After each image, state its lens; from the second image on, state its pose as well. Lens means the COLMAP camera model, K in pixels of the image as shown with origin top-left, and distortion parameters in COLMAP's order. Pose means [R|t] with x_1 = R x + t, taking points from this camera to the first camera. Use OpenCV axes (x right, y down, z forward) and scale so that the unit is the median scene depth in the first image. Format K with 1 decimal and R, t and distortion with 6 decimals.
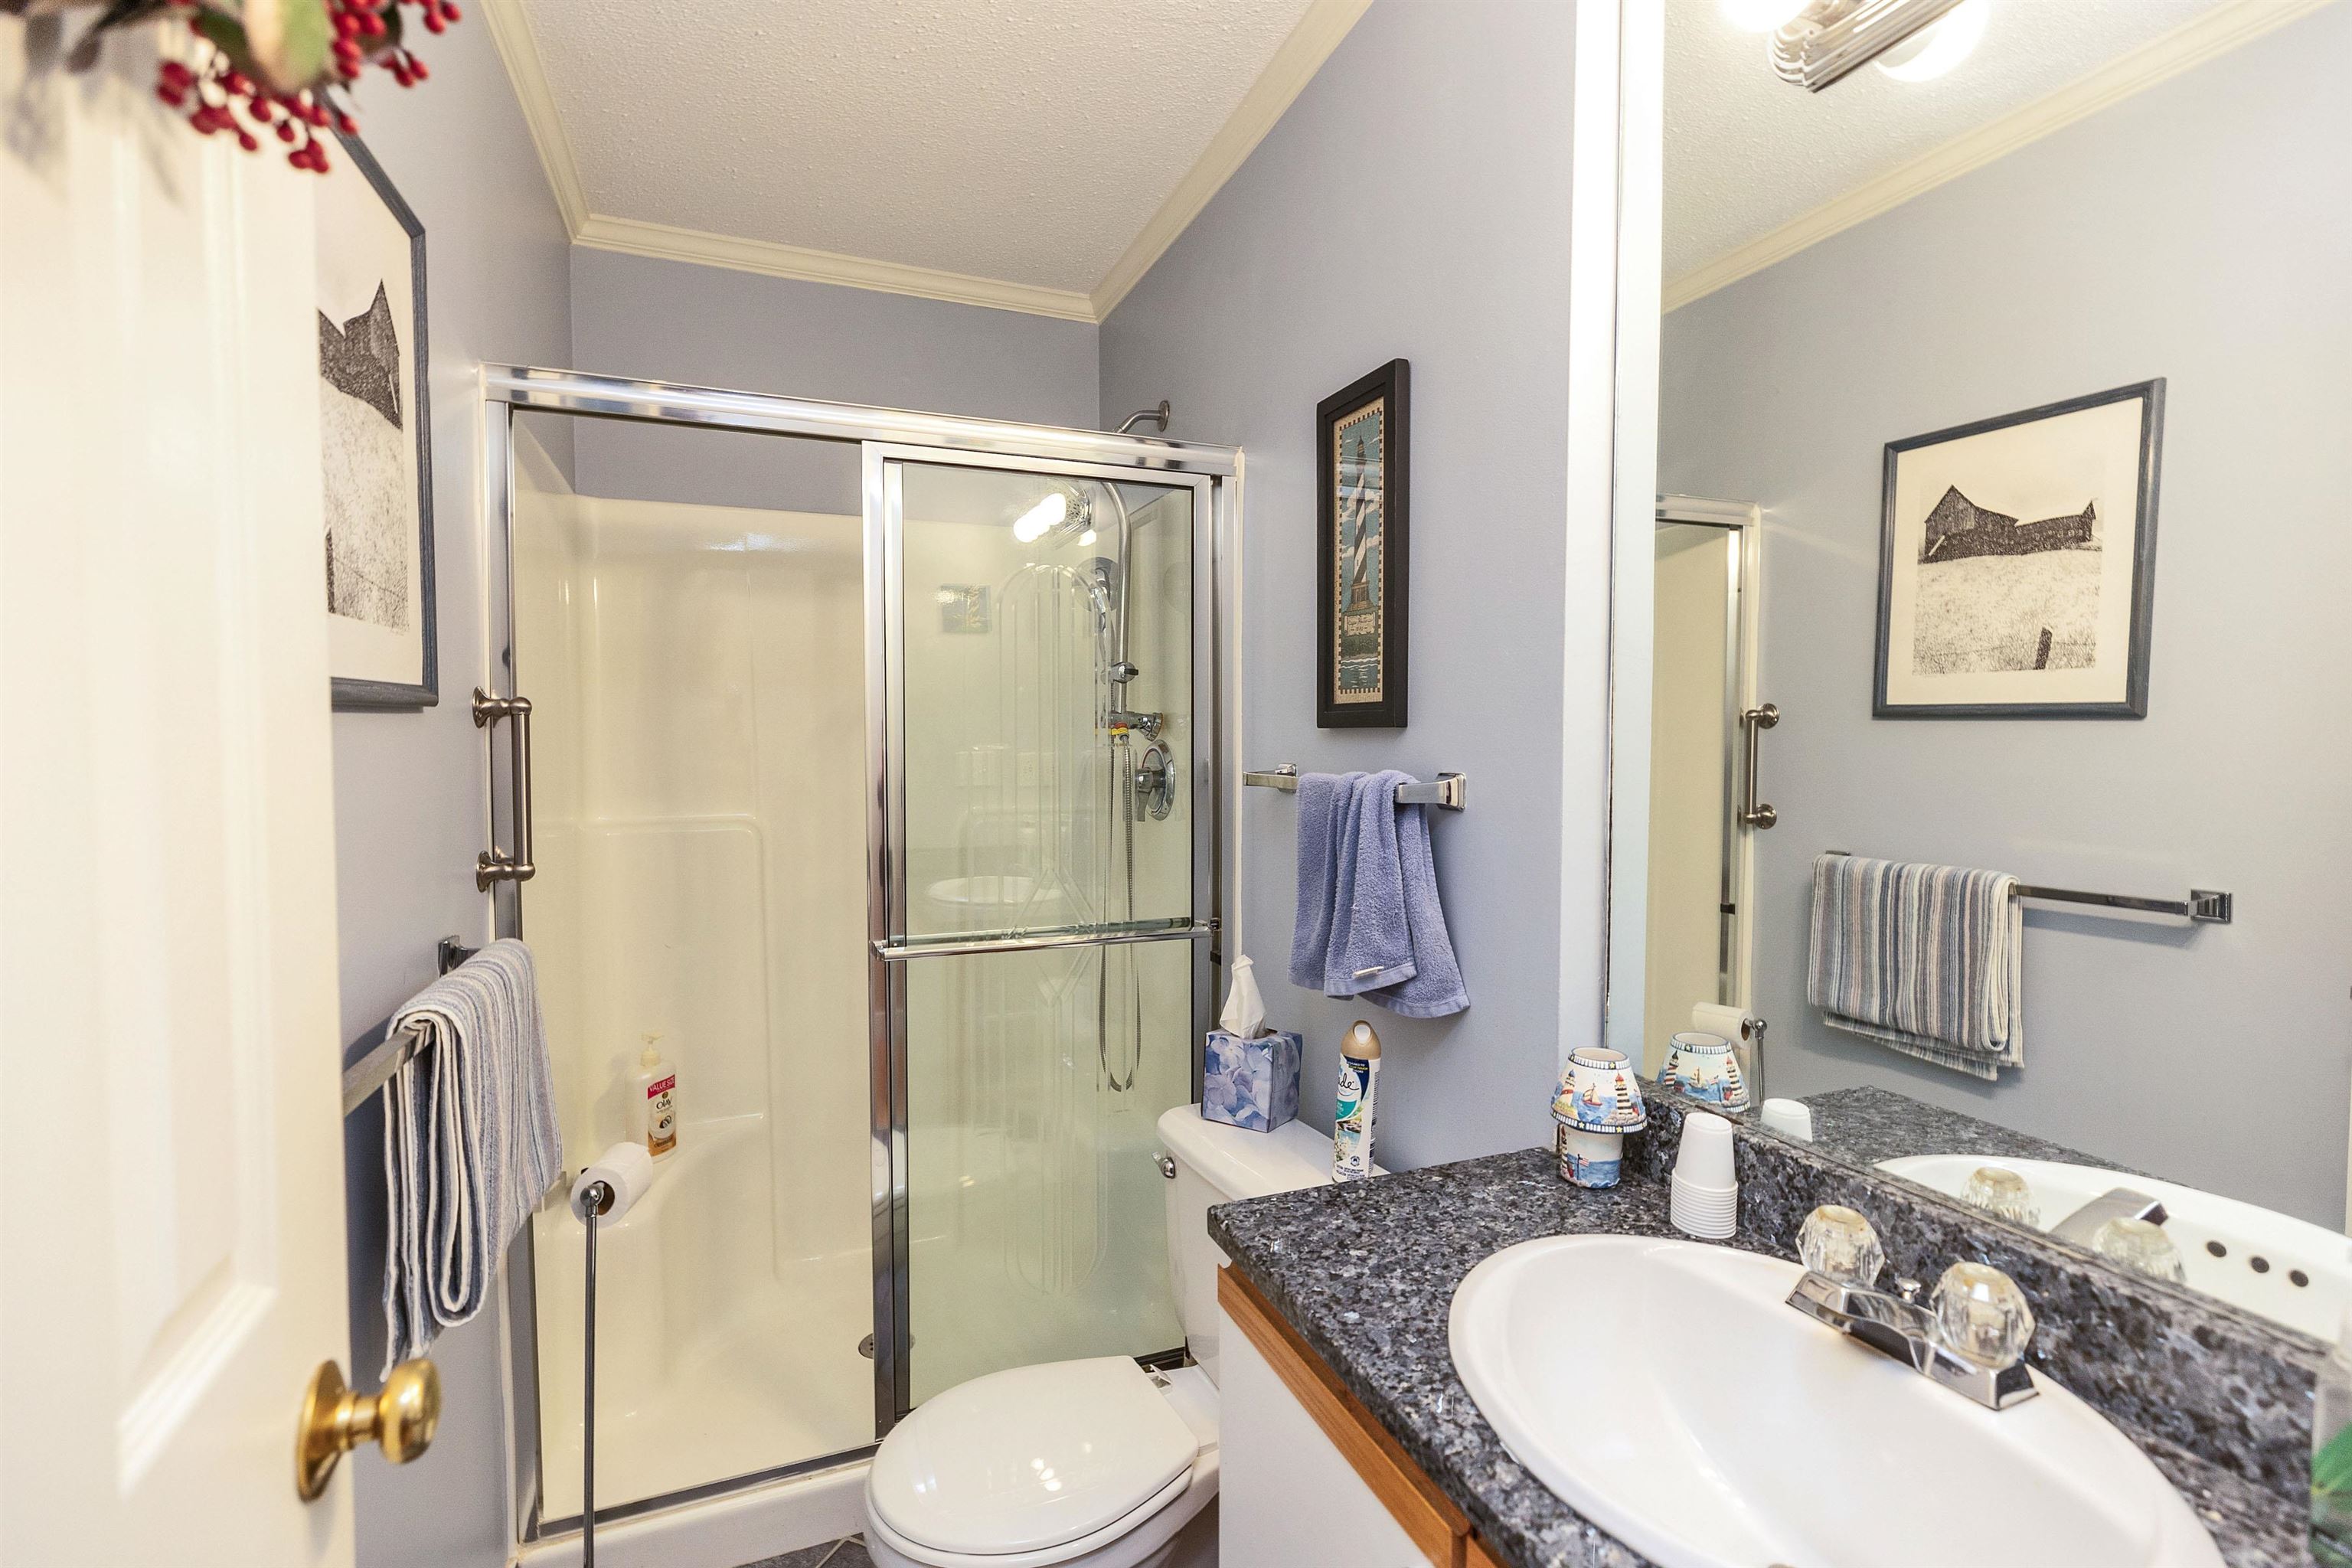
lens RADIAL K [[1064.2, 0, 1207.9], [0, 1064.2, 777.9], [0, 0, 1]] dist [0.006966, -0.001558]
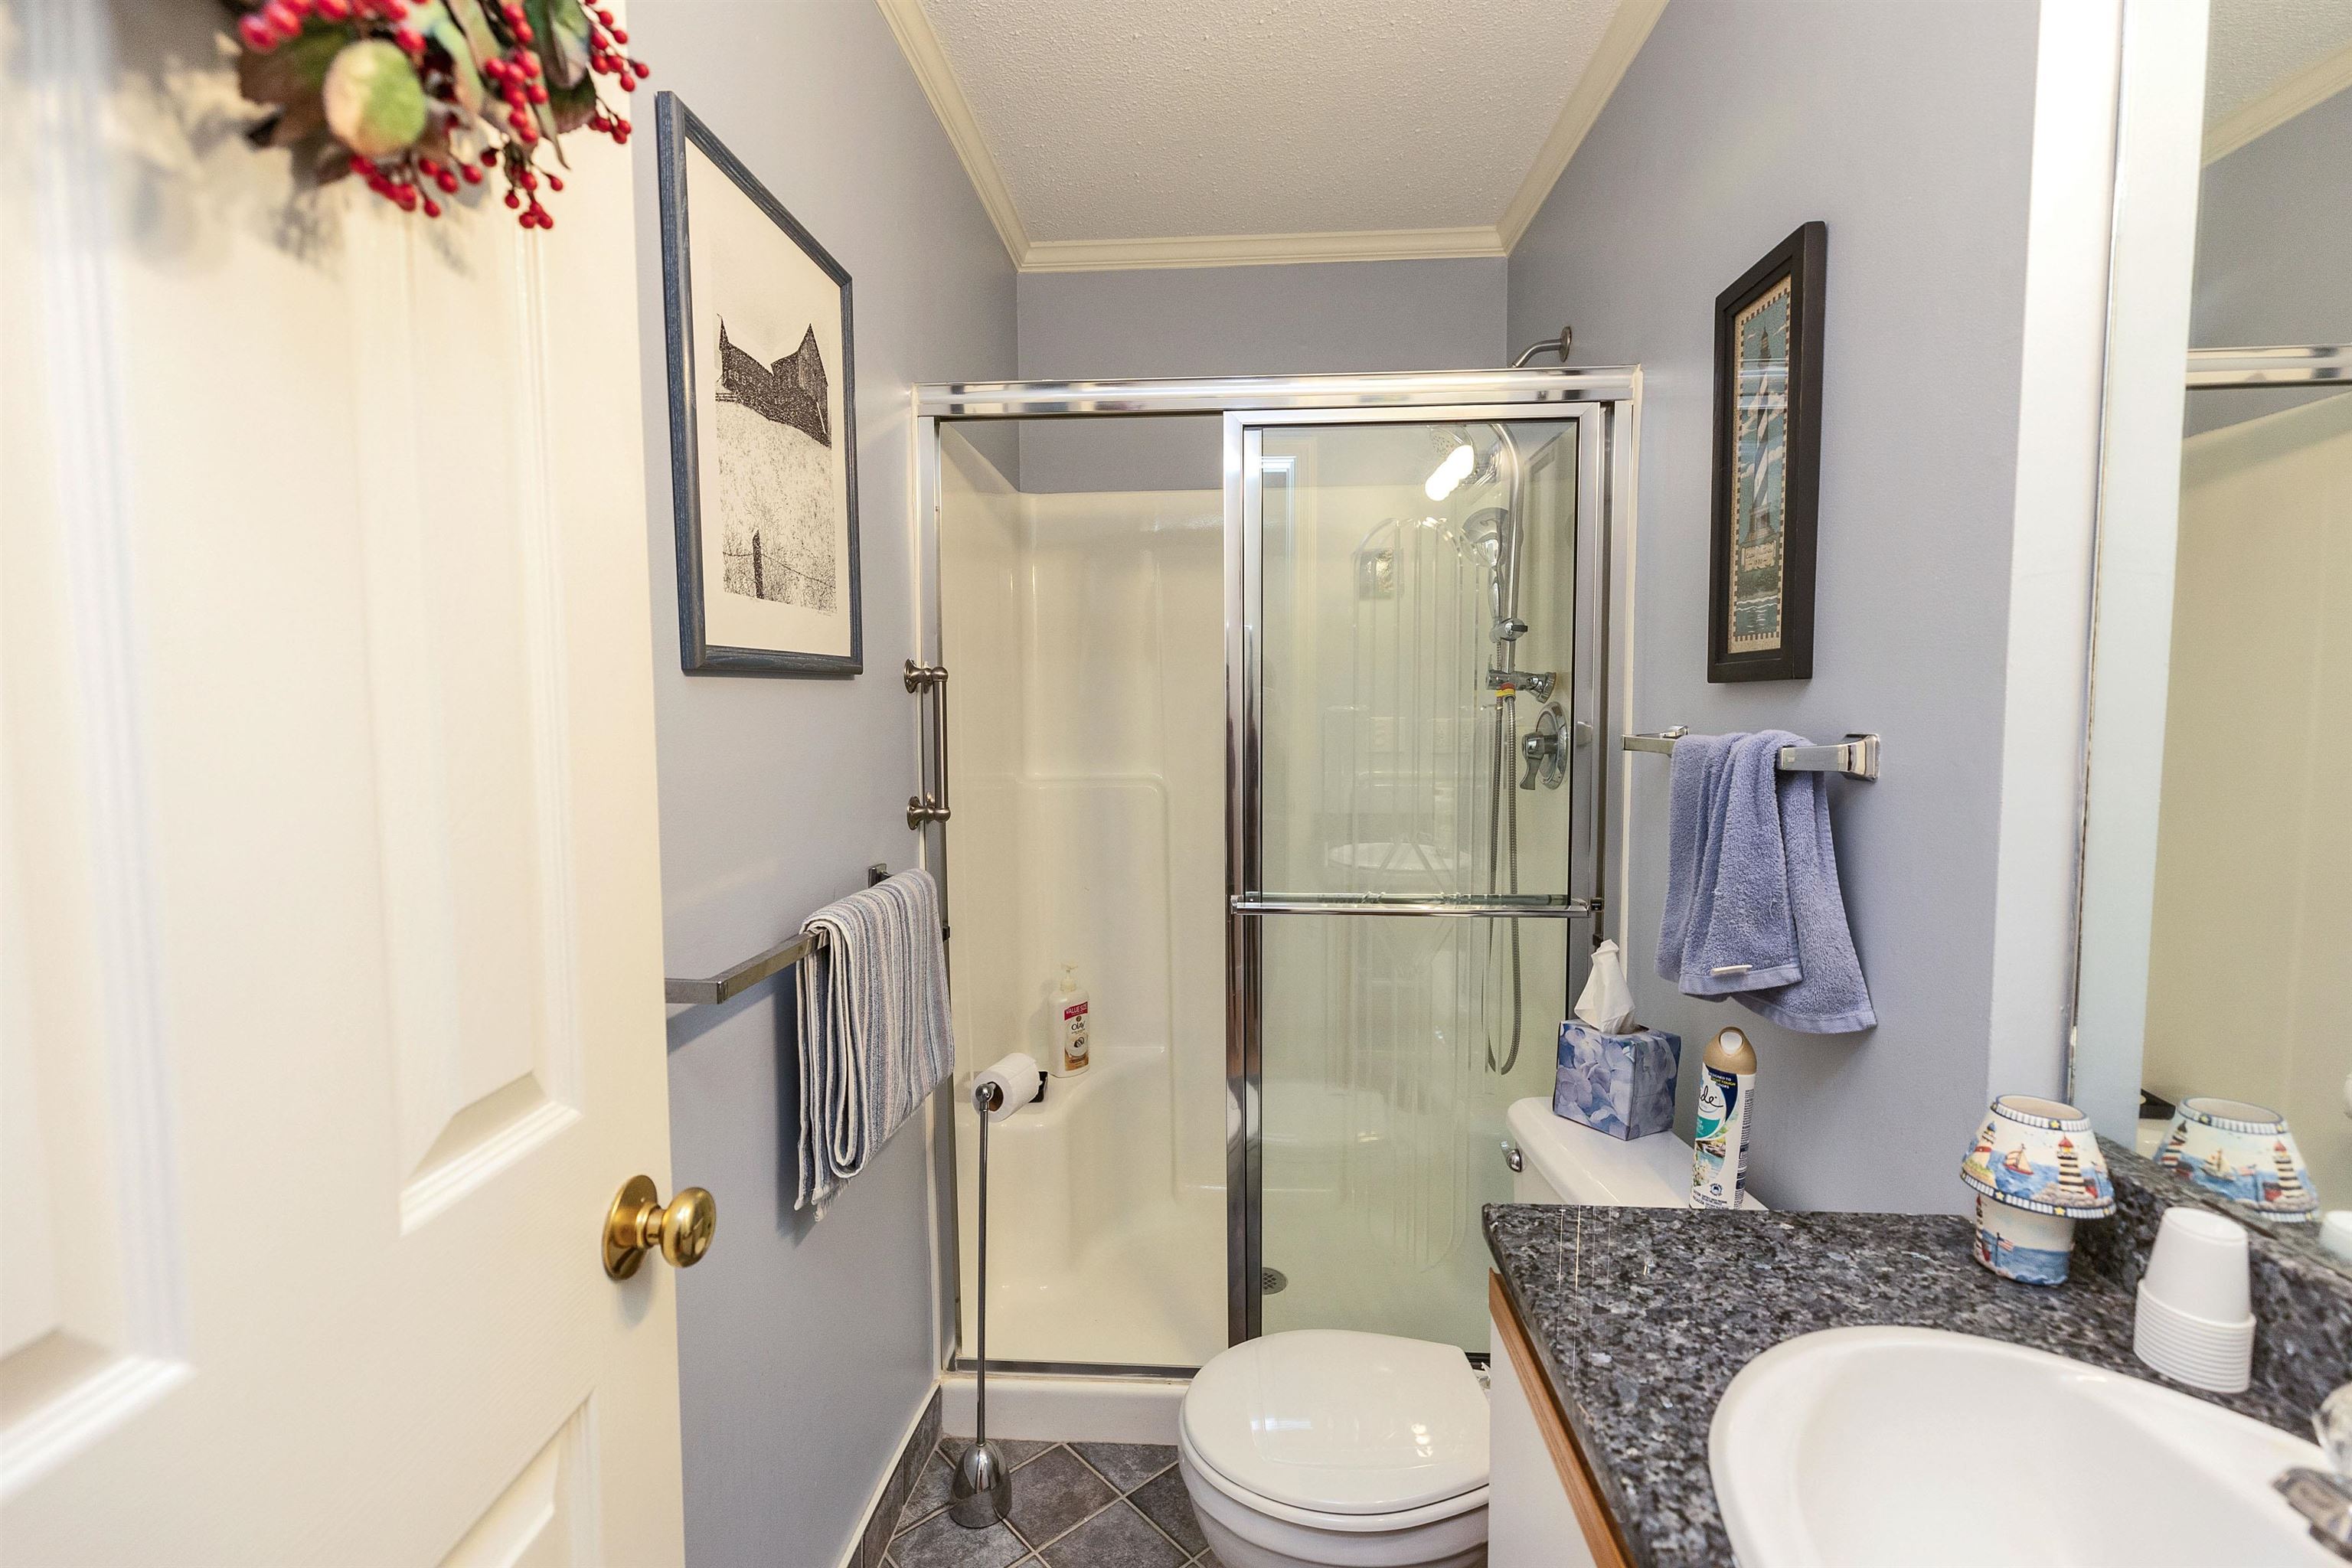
lens RADIAL K [[1064.2, 0, 1177.5], [0, 1064.2, 778.1], [0, 0, 1]] dist [0.006966, -0.001558]
pose [[0.900780, 0.022666, -0.433683, 0.109138], [-0.010022, 0.999456, 0.031418, 0.008081], [0.434159, -0.023954, 0.900518, 0.051017]]
